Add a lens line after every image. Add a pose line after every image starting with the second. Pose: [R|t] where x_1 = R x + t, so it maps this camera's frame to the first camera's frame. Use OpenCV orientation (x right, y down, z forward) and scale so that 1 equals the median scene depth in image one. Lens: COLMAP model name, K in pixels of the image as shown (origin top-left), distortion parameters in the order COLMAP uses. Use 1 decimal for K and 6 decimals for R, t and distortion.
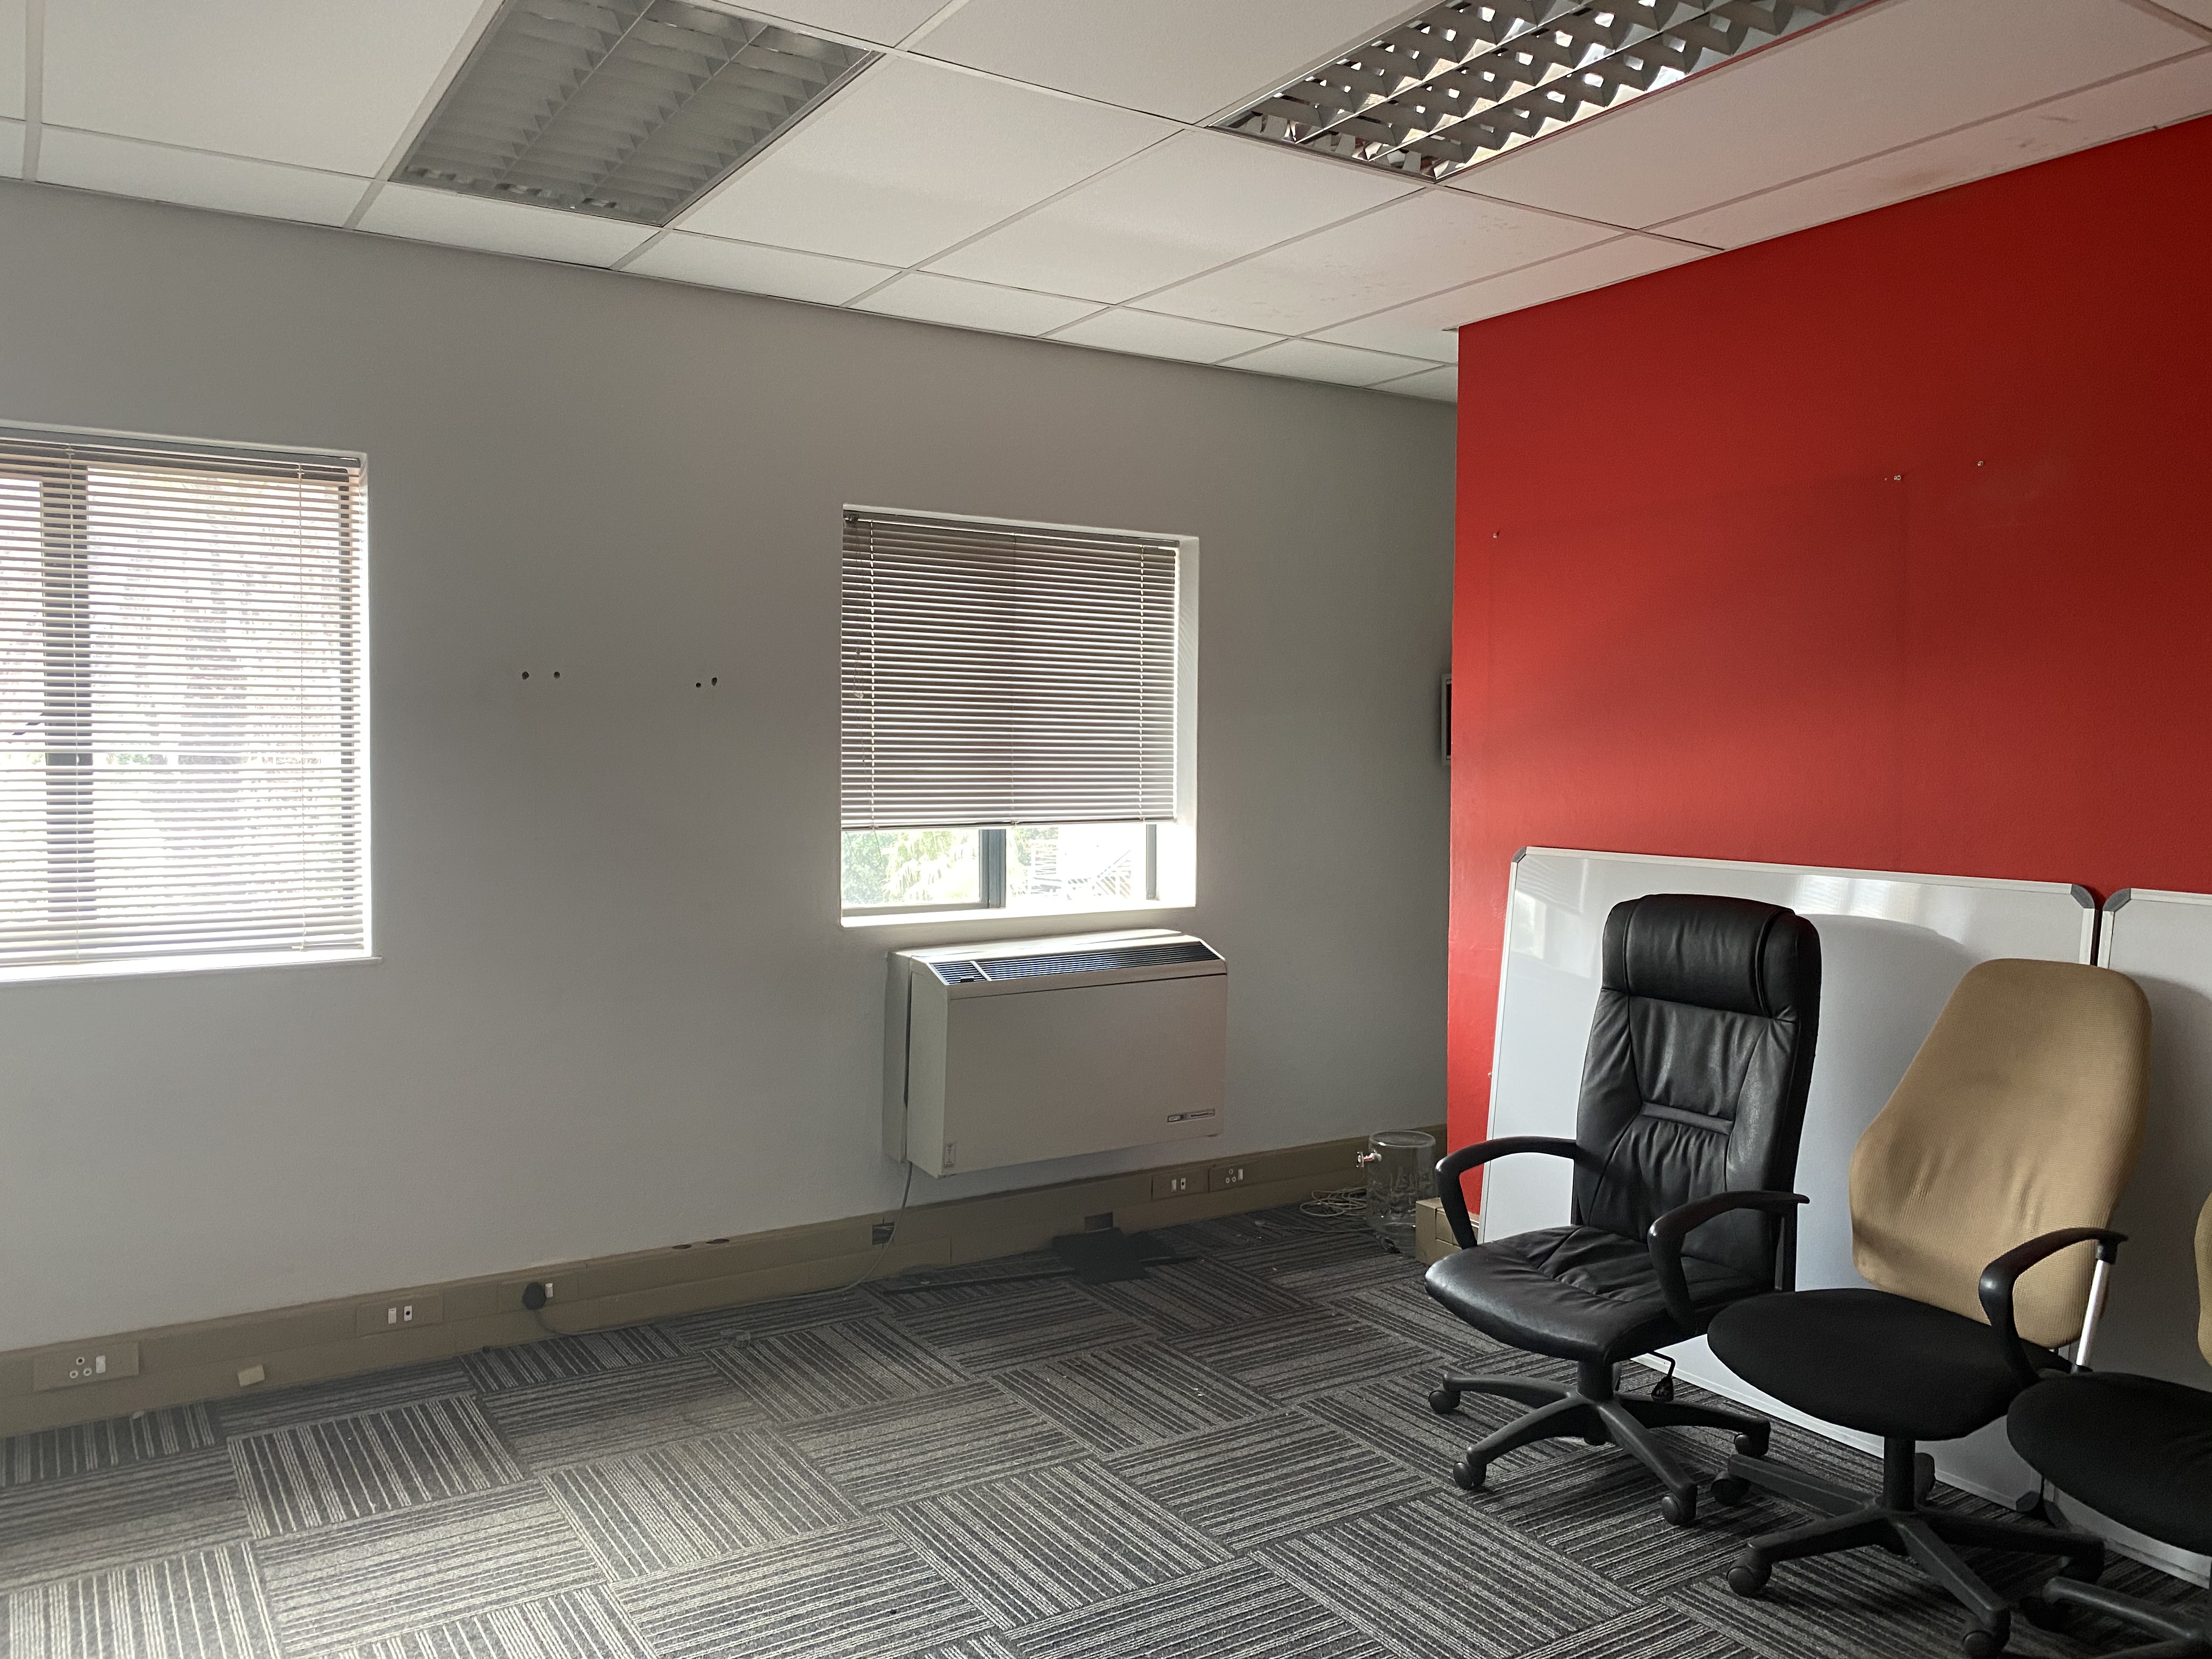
lens RADIAL K [[1686.5, 0, 1128.0], [0, 1686.5, 825.4], [0, 0, 1]] dist [0.041157, -0.061567]
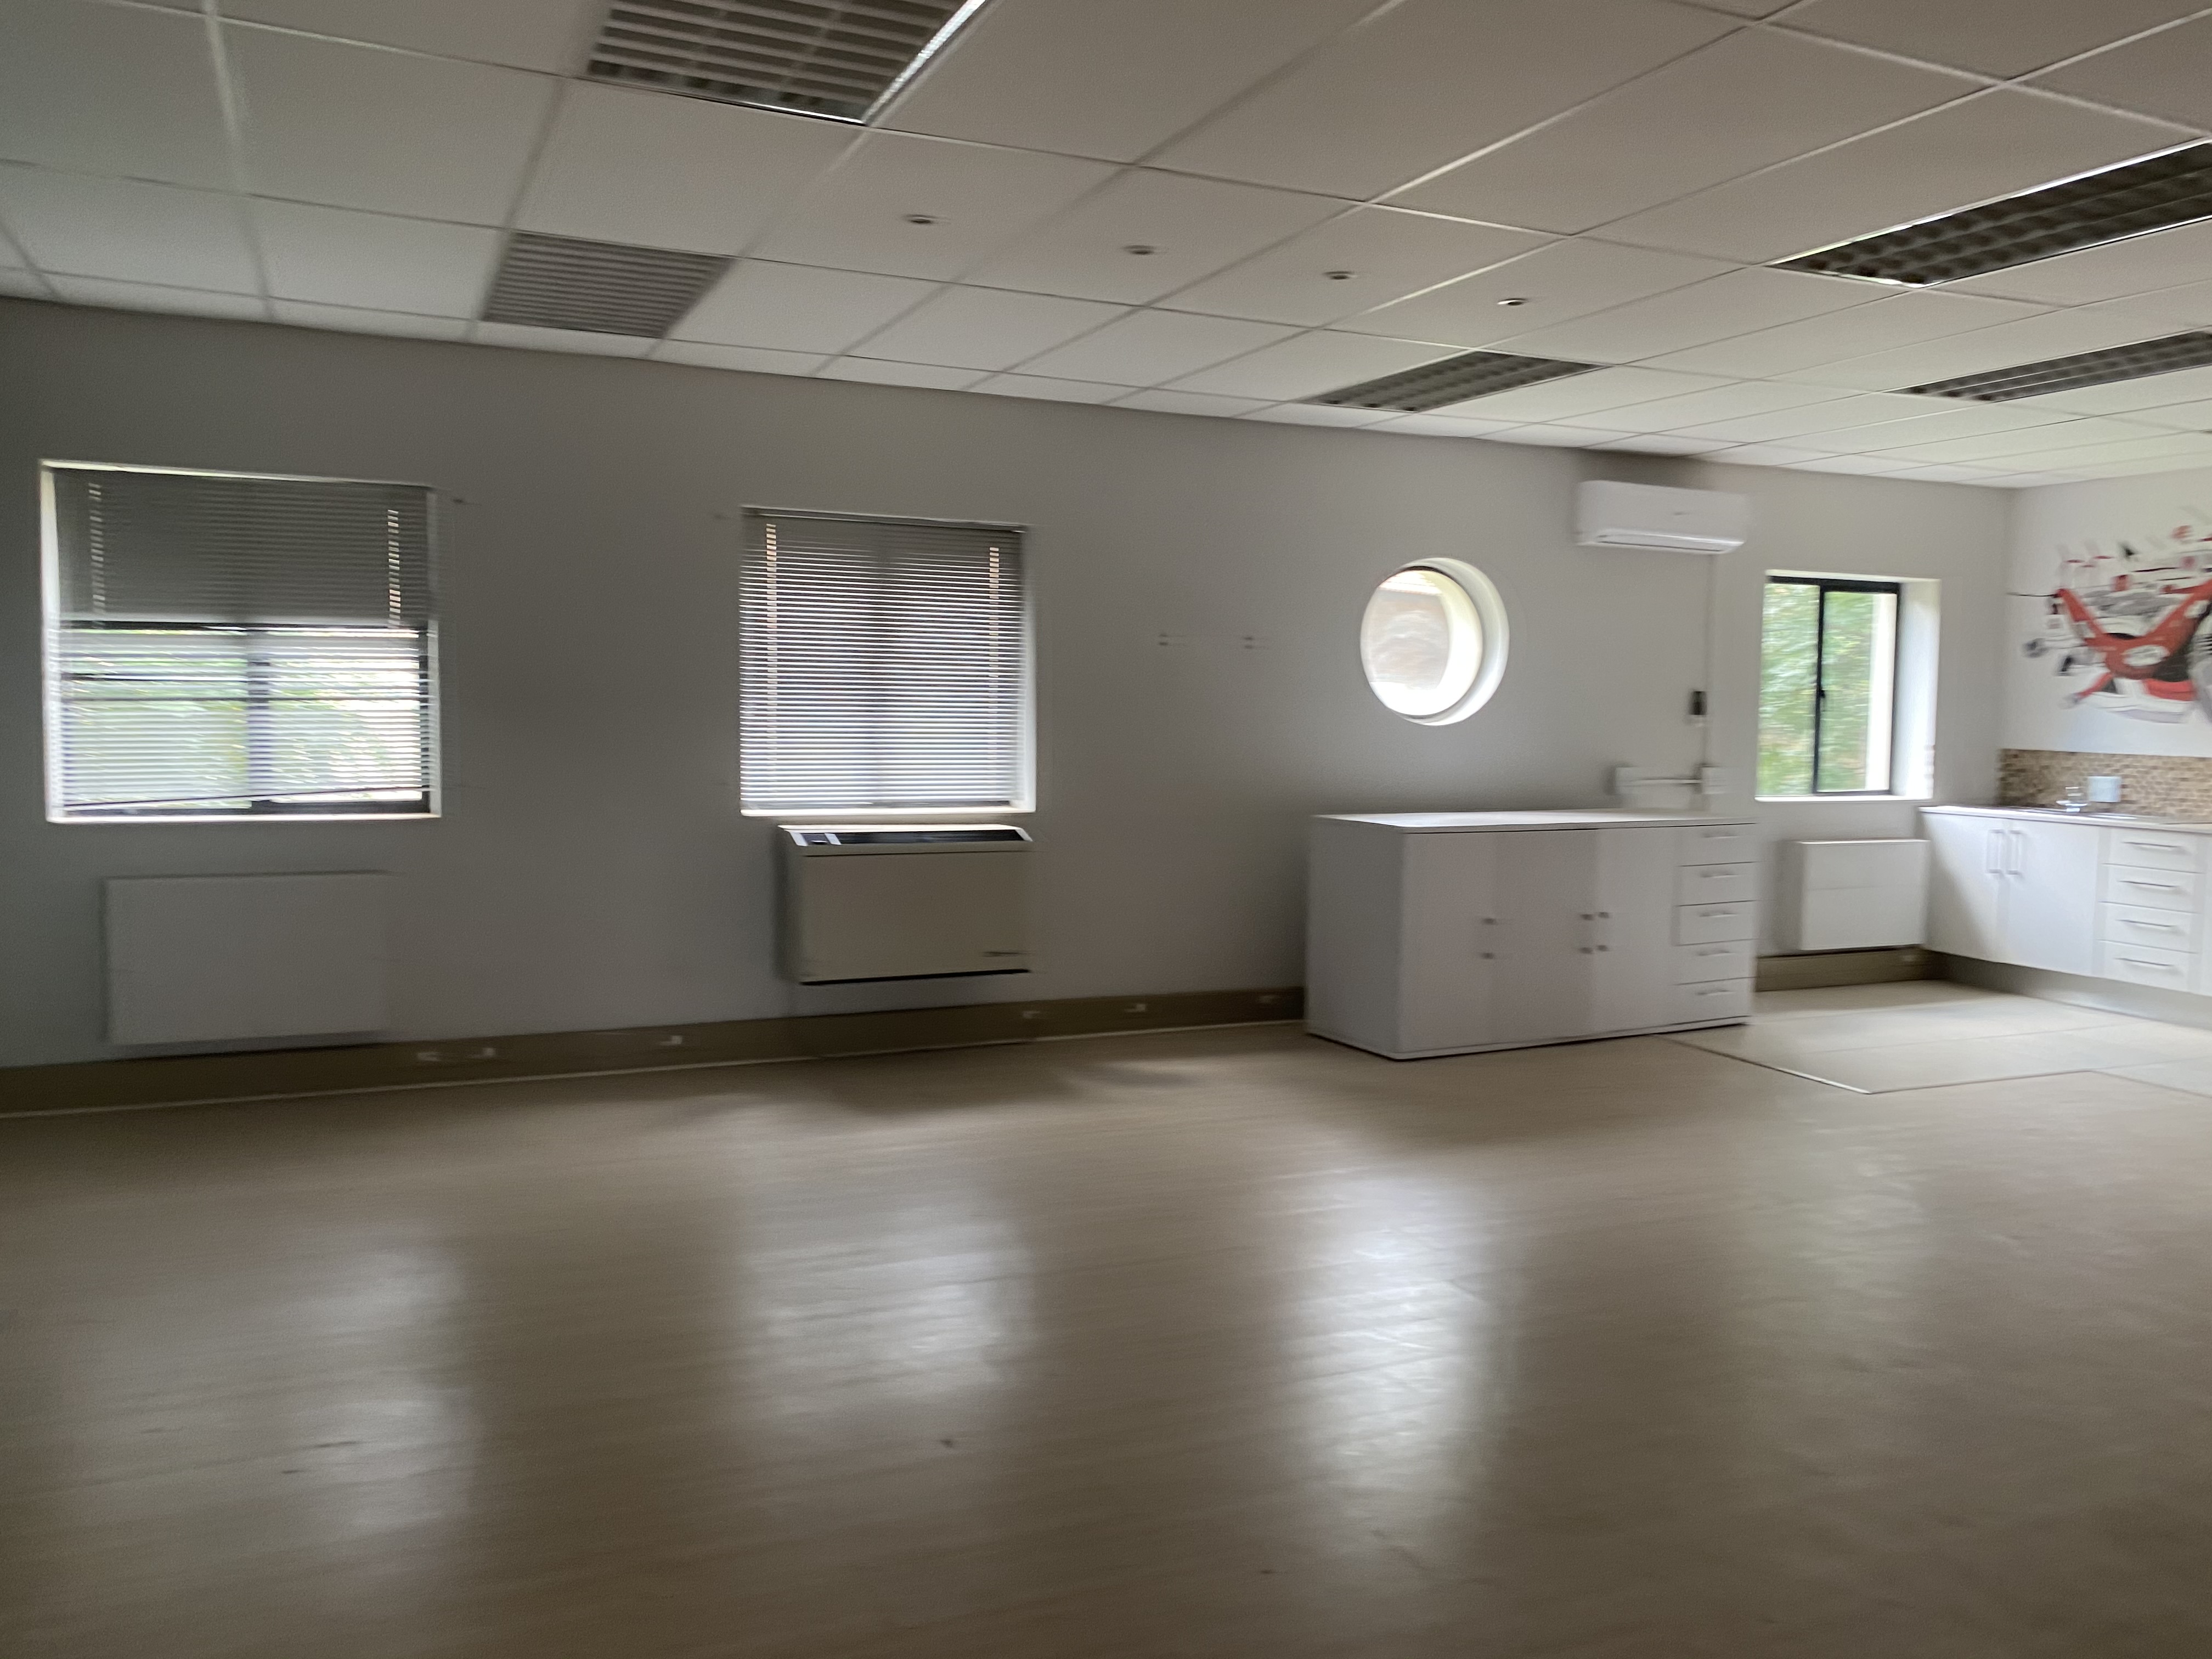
lens RADIAL K [[1686.5, 0, 1085.2], [0, 1686.5, 799.4], [0, 0, 1]] dist [0.041157, -0.061567]
pose [[0.986629, 0.019684, -0.161790, 0.488337], [-0.015756, 0.999550, 0.025523, 0.008055], [0.162220, -0.022632, 0.986495, -0.607497]]
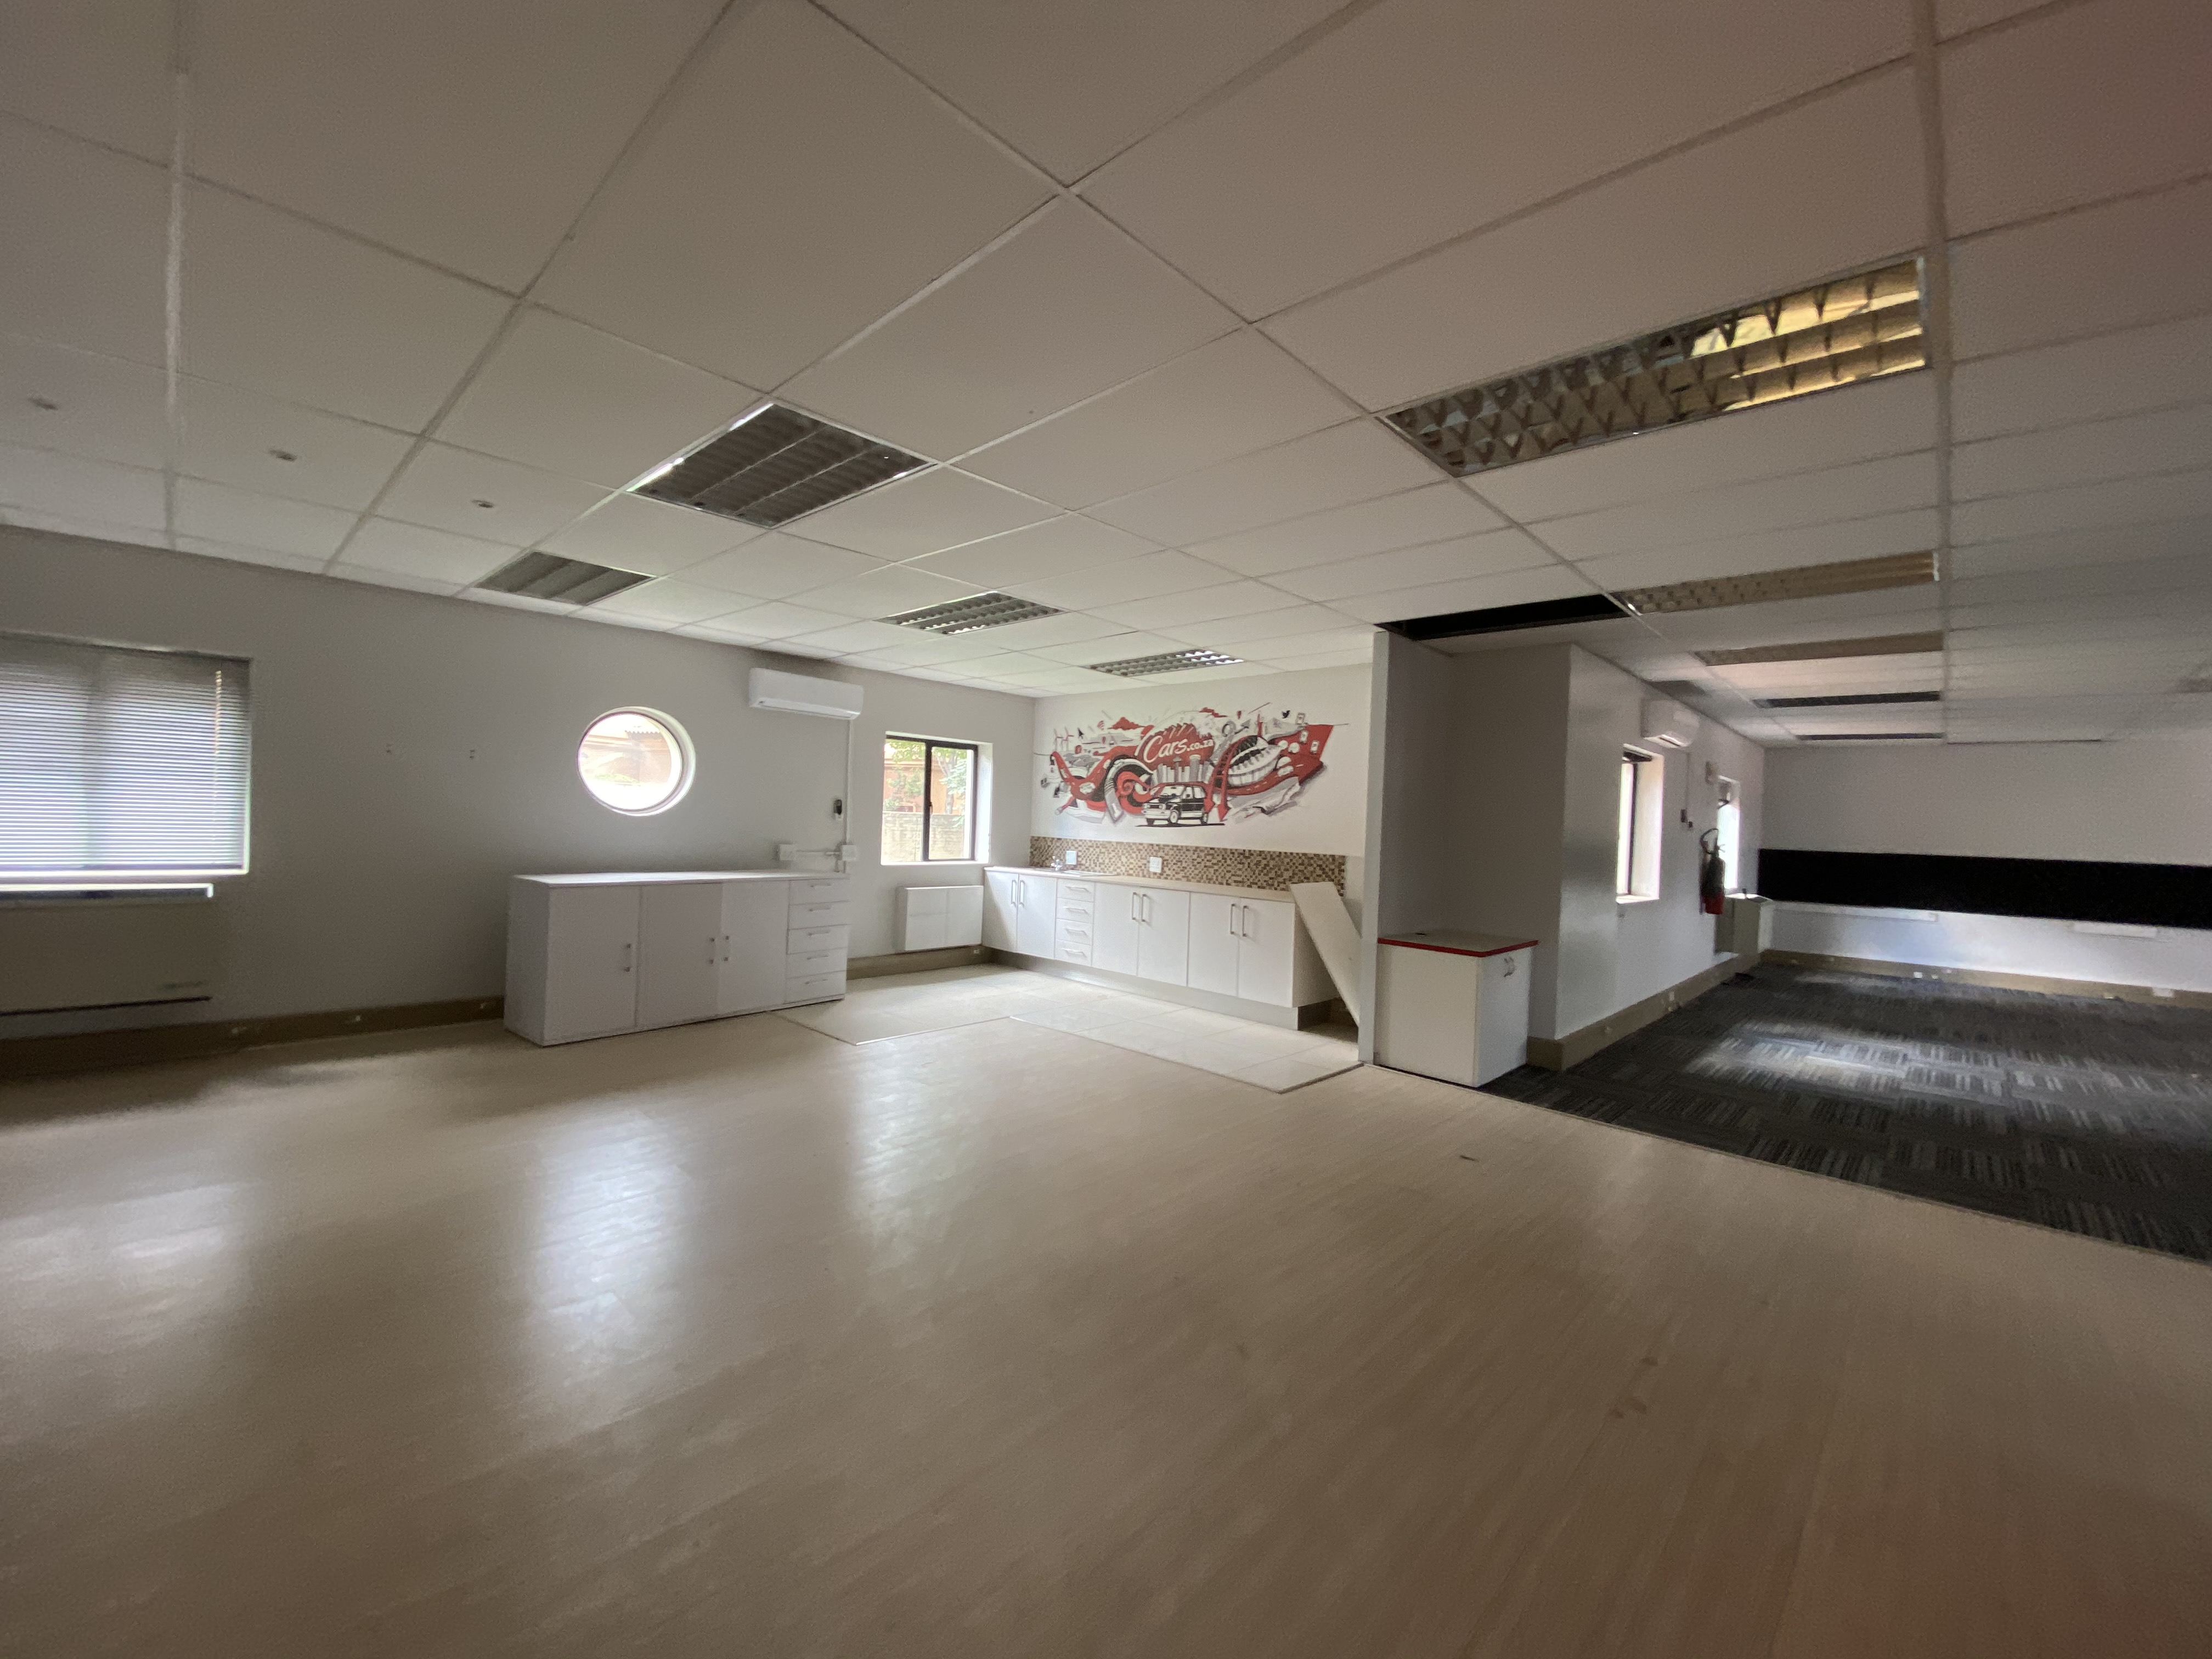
lens RADIAL K [[876.2, 0, 1087.7], [0, 876.2, 821.8], [0, 0, 1]] dist [0.002432, -0.013967]
pose [[0.976561, 0.029412, 0.213221, 1.135471], [-0.023259, 0.999239, -0.031308, 0.007003], [-0.213979, 0.025615, 0.976502, -0.251993]]
